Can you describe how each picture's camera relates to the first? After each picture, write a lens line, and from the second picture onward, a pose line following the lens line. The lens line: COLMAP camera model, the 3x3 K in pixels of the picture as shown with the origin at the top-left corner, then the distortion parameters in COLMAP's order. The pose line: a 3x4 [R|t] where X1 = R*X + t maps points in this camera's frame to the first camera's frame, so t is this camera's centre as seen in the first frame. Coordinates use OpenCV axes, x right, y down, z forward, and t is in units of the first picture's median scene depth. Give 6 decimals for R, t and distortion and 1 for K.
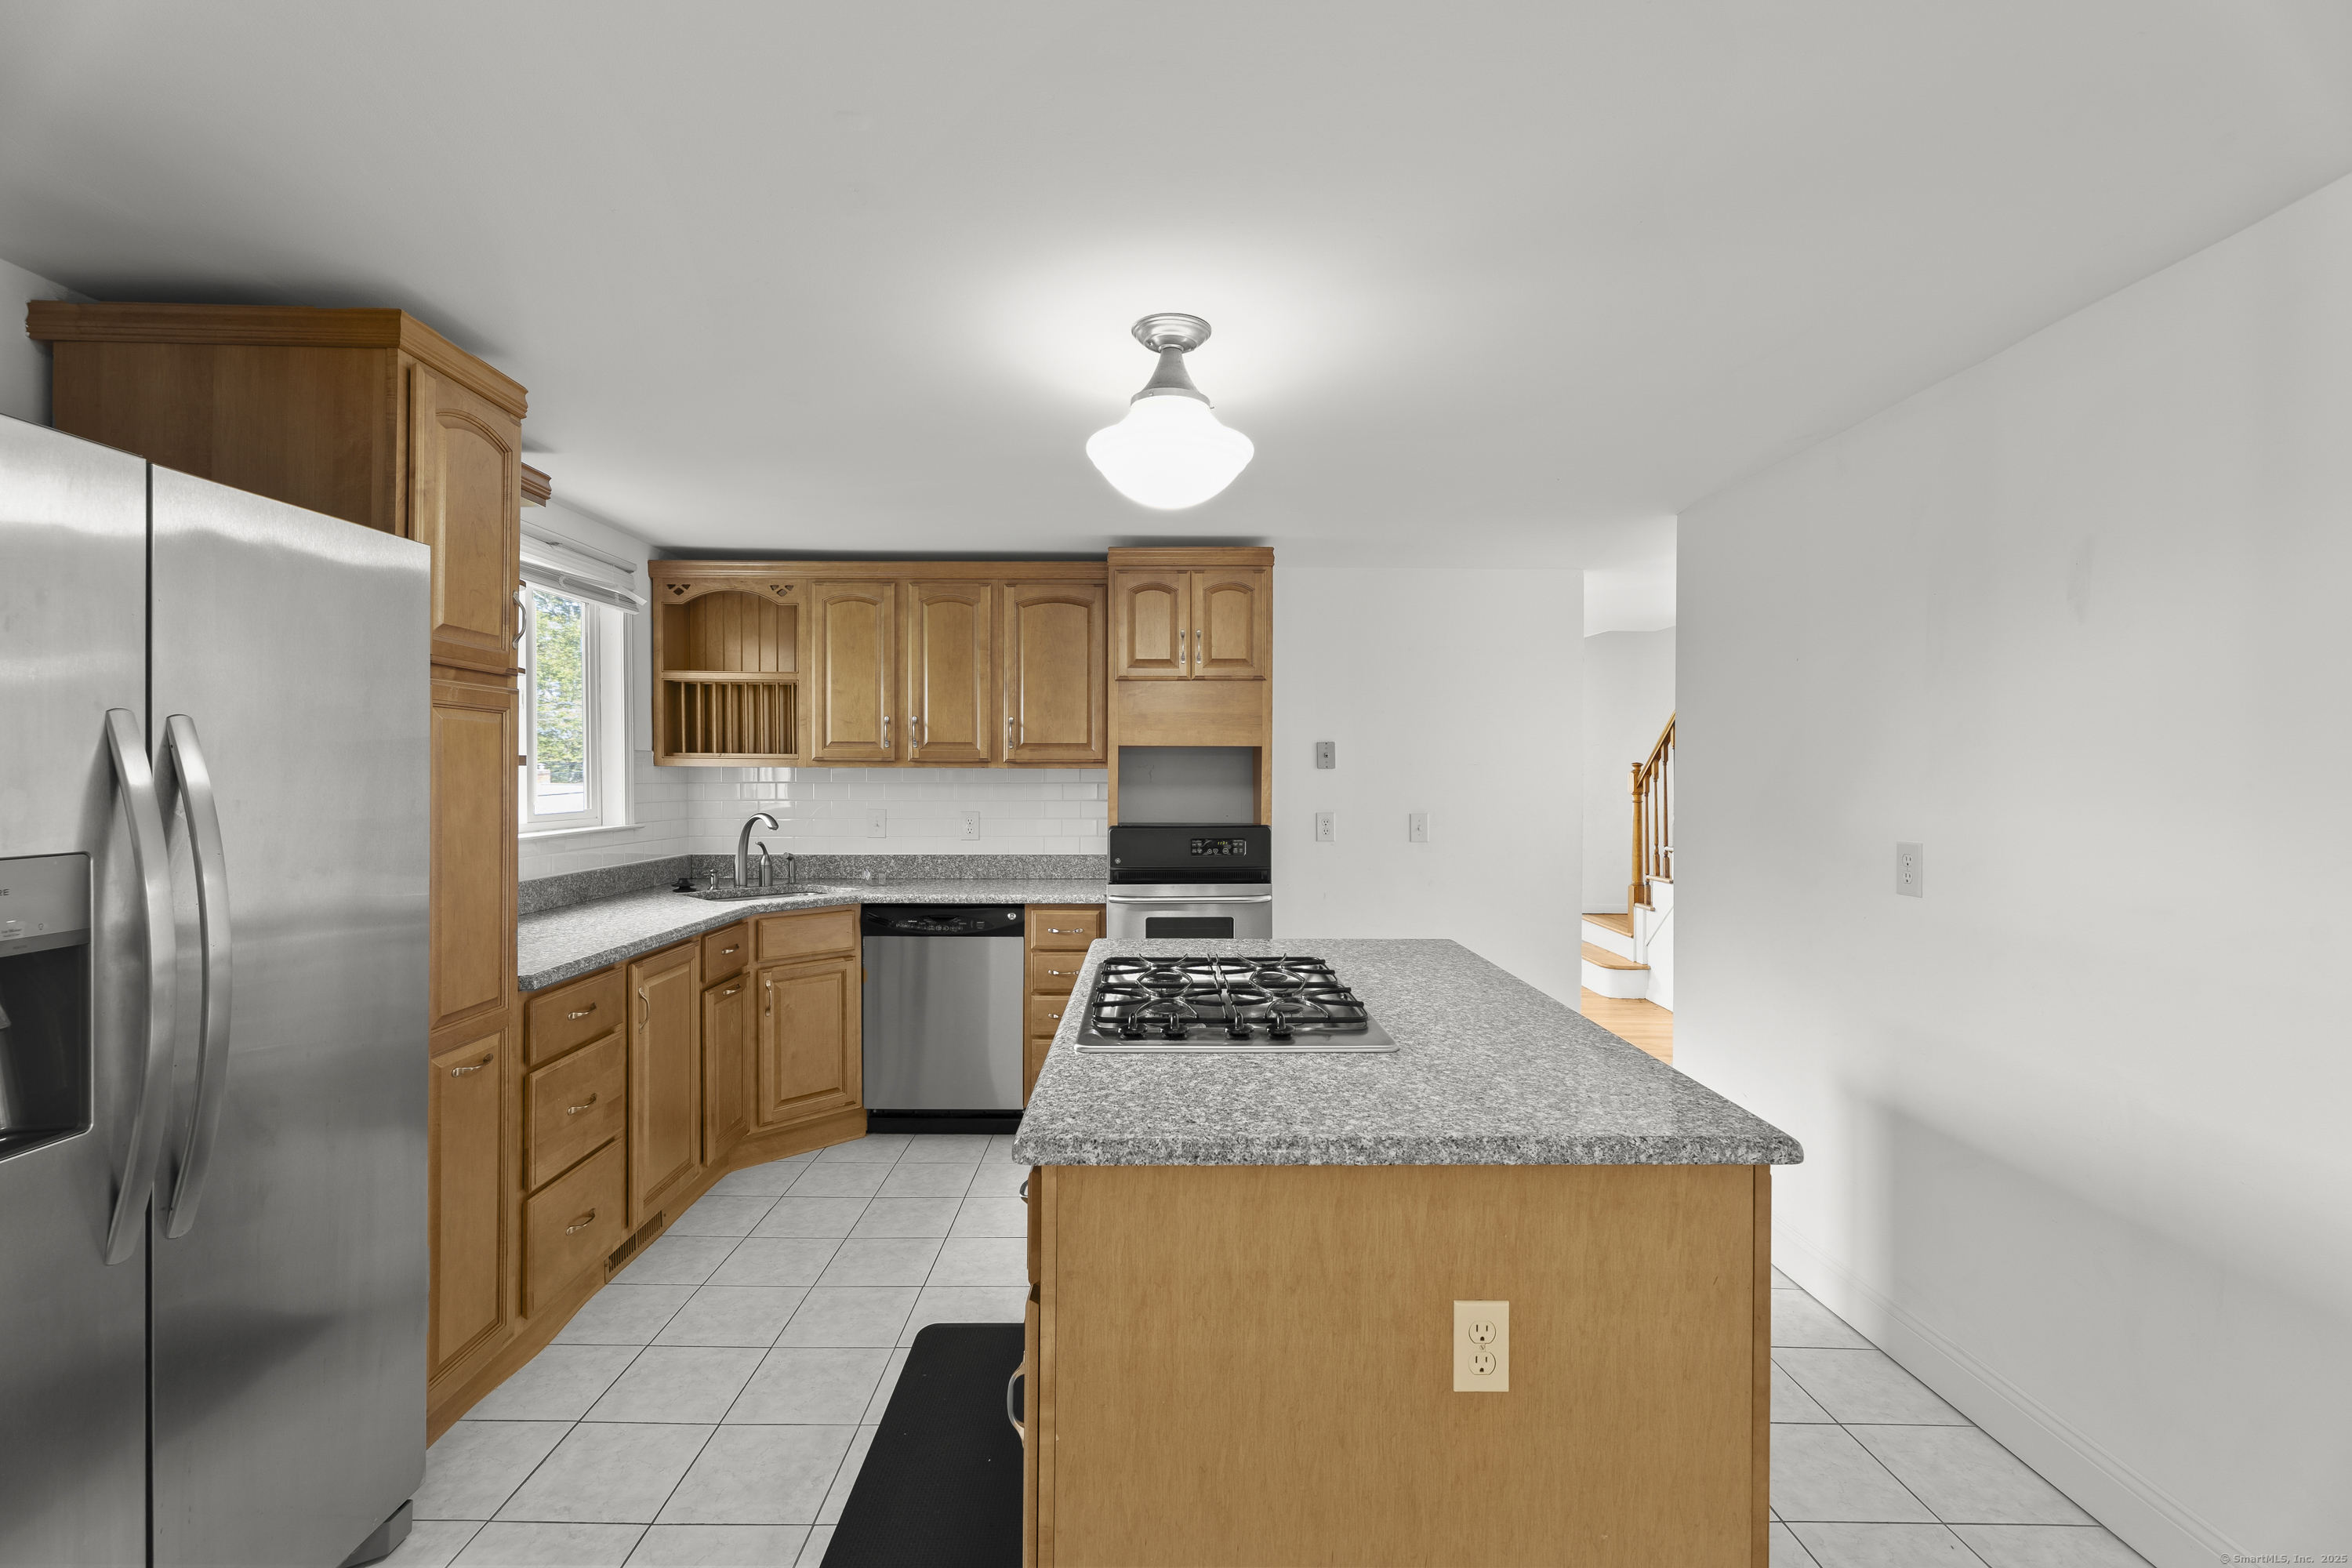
lens RADIAL K [[1047.0, 0, 1165.7], [0, 1047.0, 779.7], [0, 0, 1]] dist [0.001812, -0.000820]
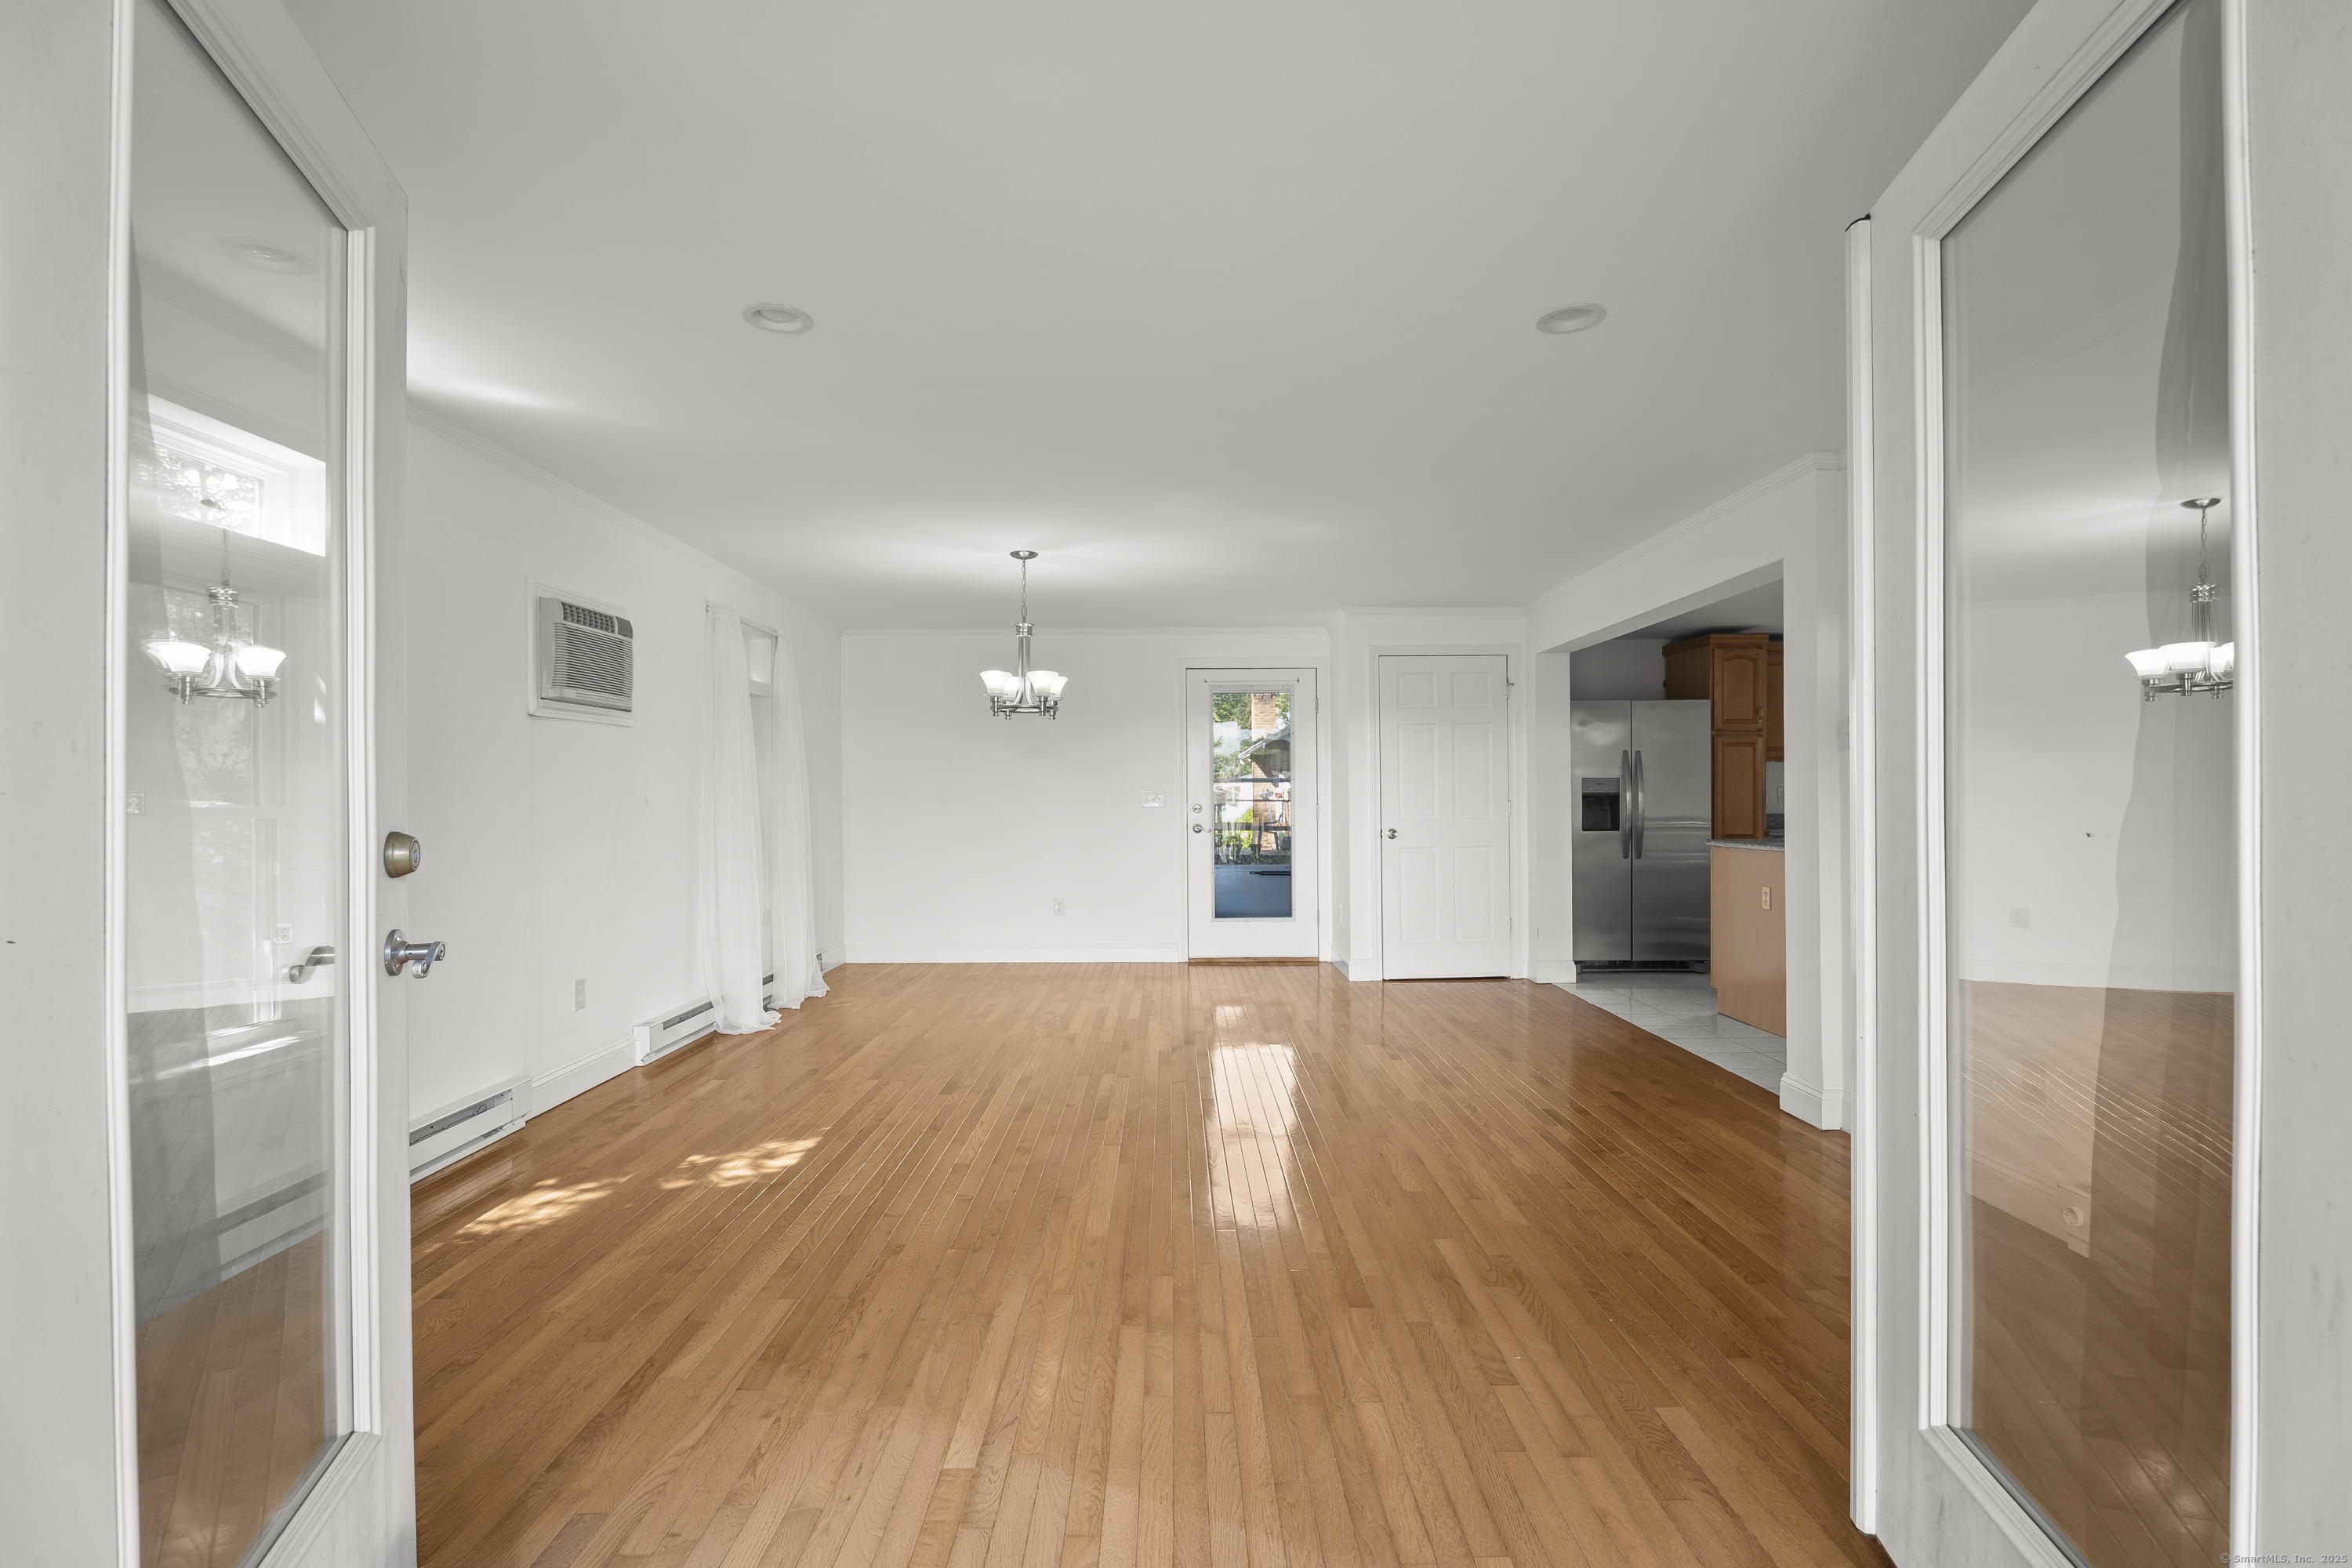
lens RADIAL K [[1102.7, 0, 1173.1], [0, 1102.7, 794.0], [0, 0, 1]] dist [-0.010116, -0.000037]
pose [[-0.001996, -0.005236, -0.999984, 1.490818], [-0.004068, 0.999978, -0.005228, 0.062246], [0.999990, 0.004058, -0.002017, -0.406827]]
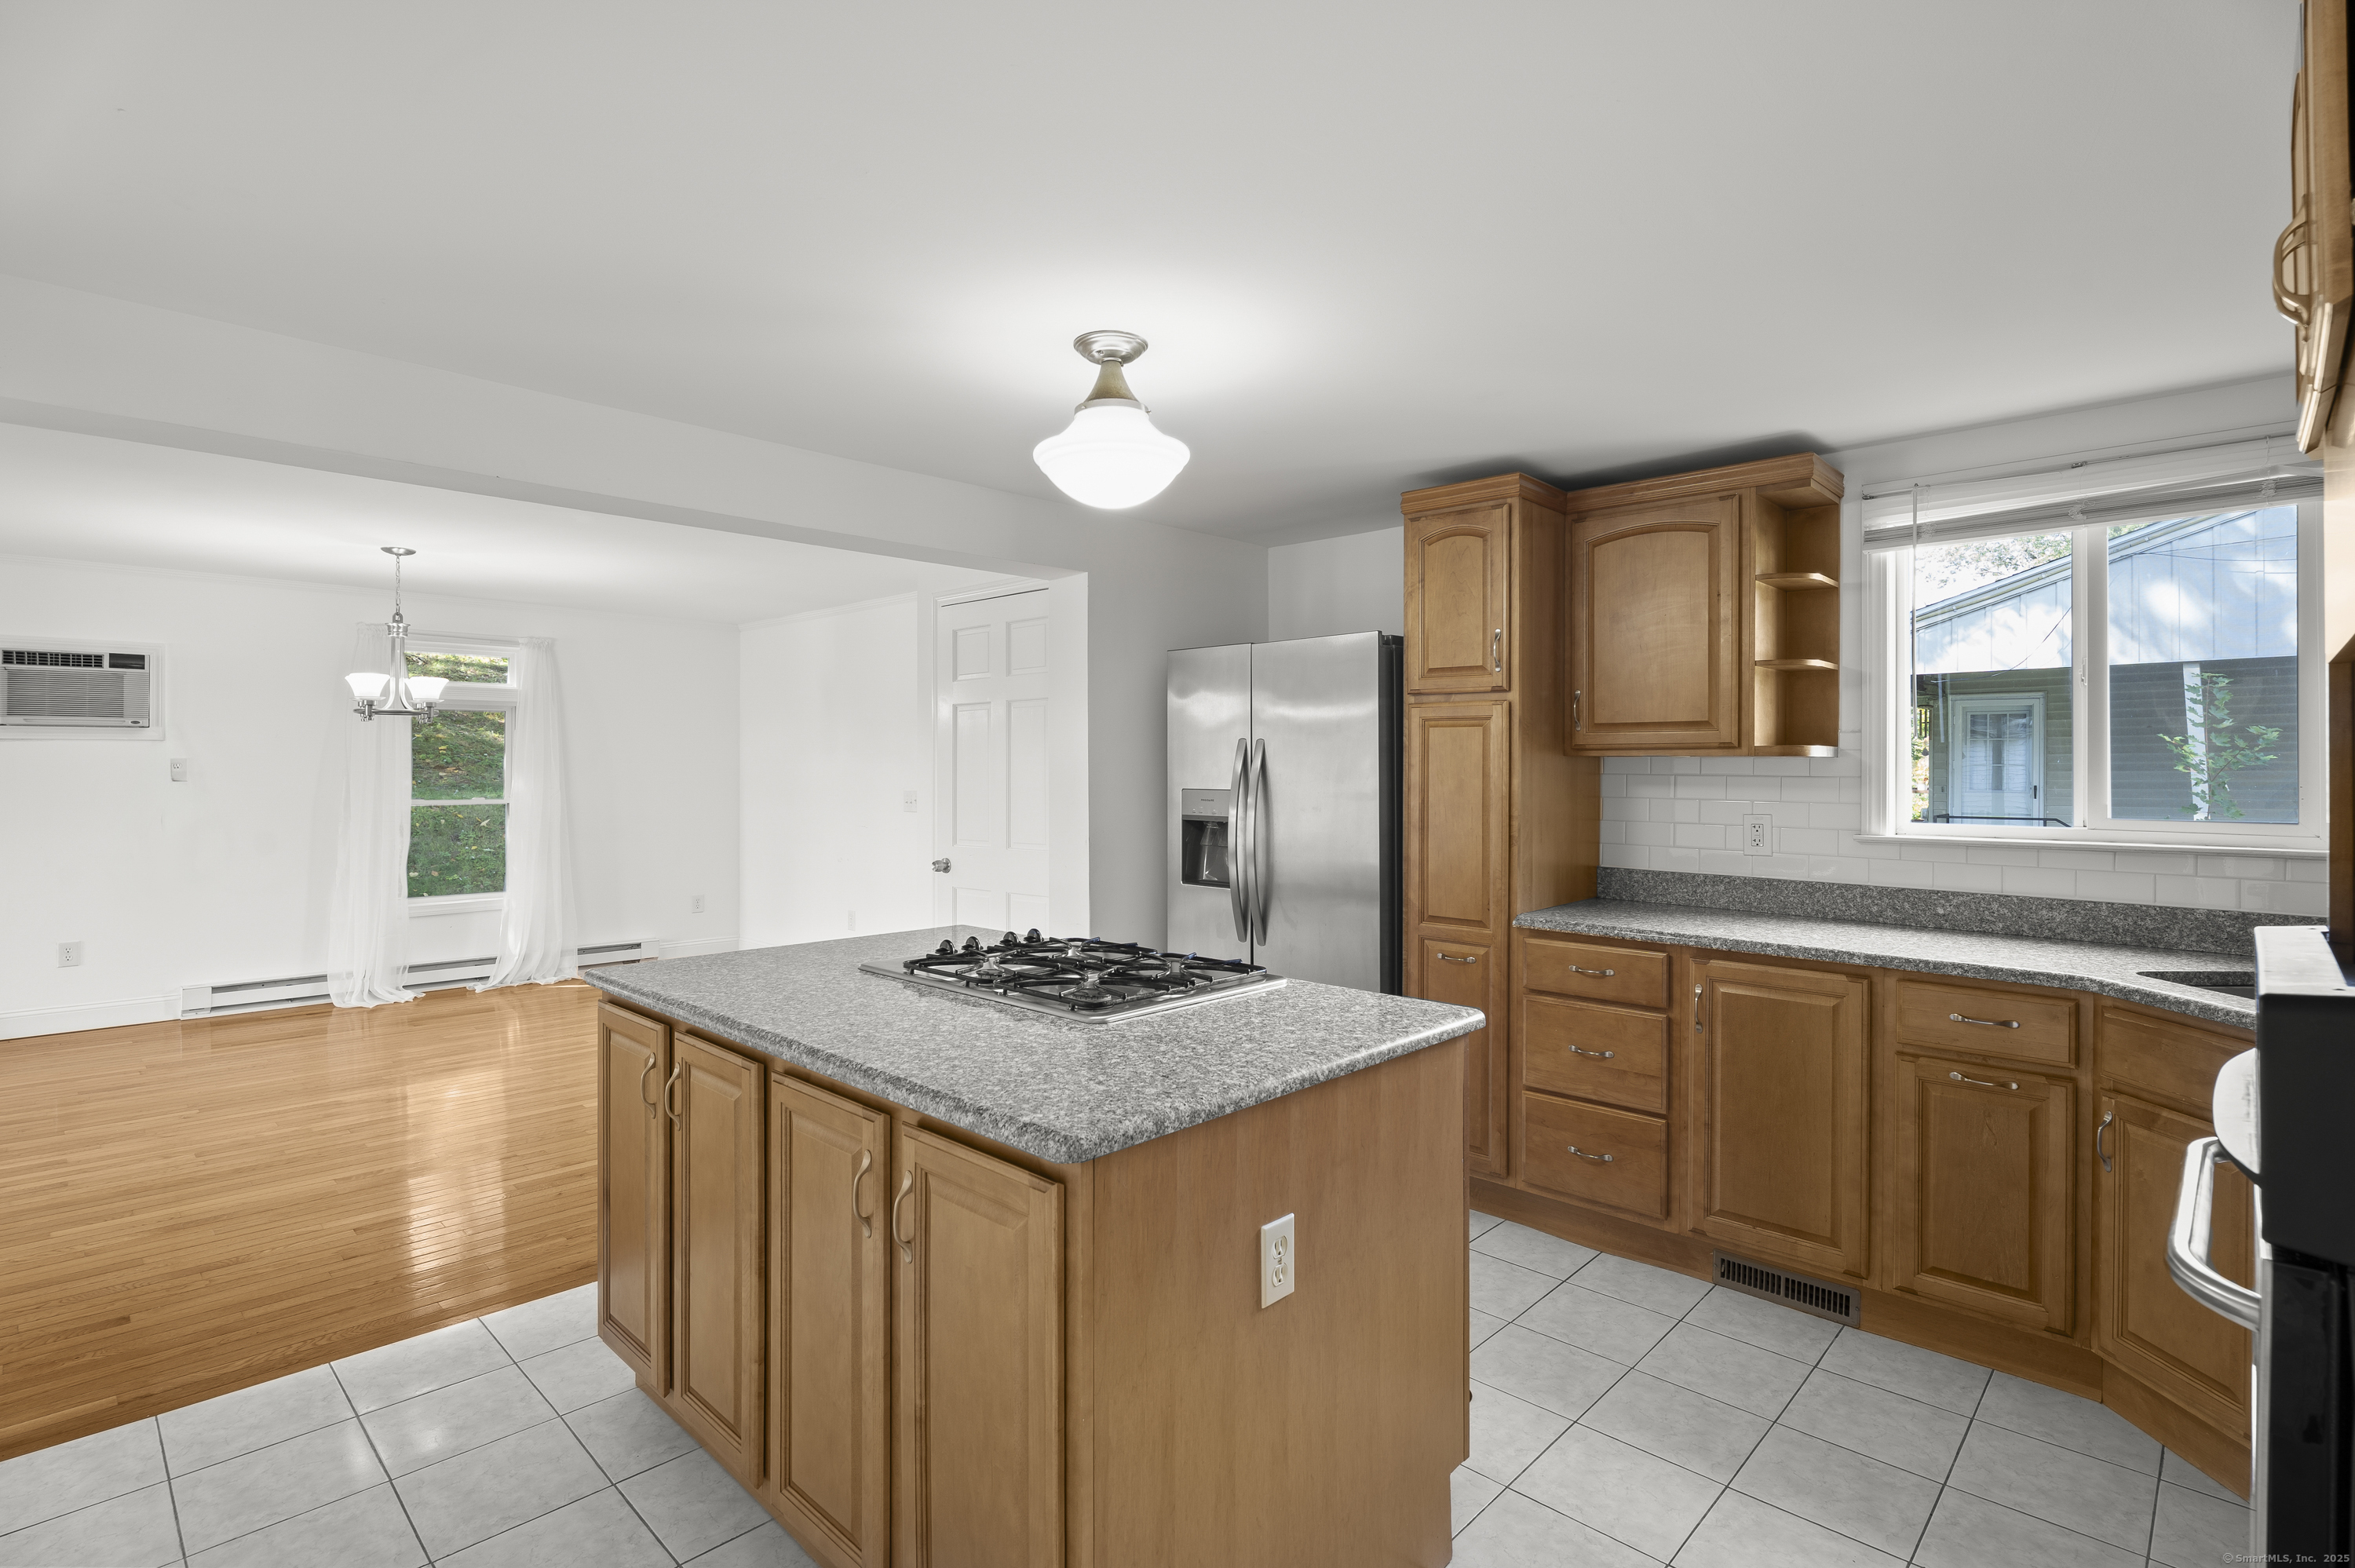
lens RADIAL K [[1127.6, 0, 1157.2], [0, 1127.6, 768.5], [0, 0, 1]] dist [-0.002809, -0.000222]
pose [[-0.703606, -0.003176, -0.710583, 0.424325], [-0.010348, 0.999930, 0.005778, -0.001327], [0.710515, 0.011418, -0.703590, 0.991442]]
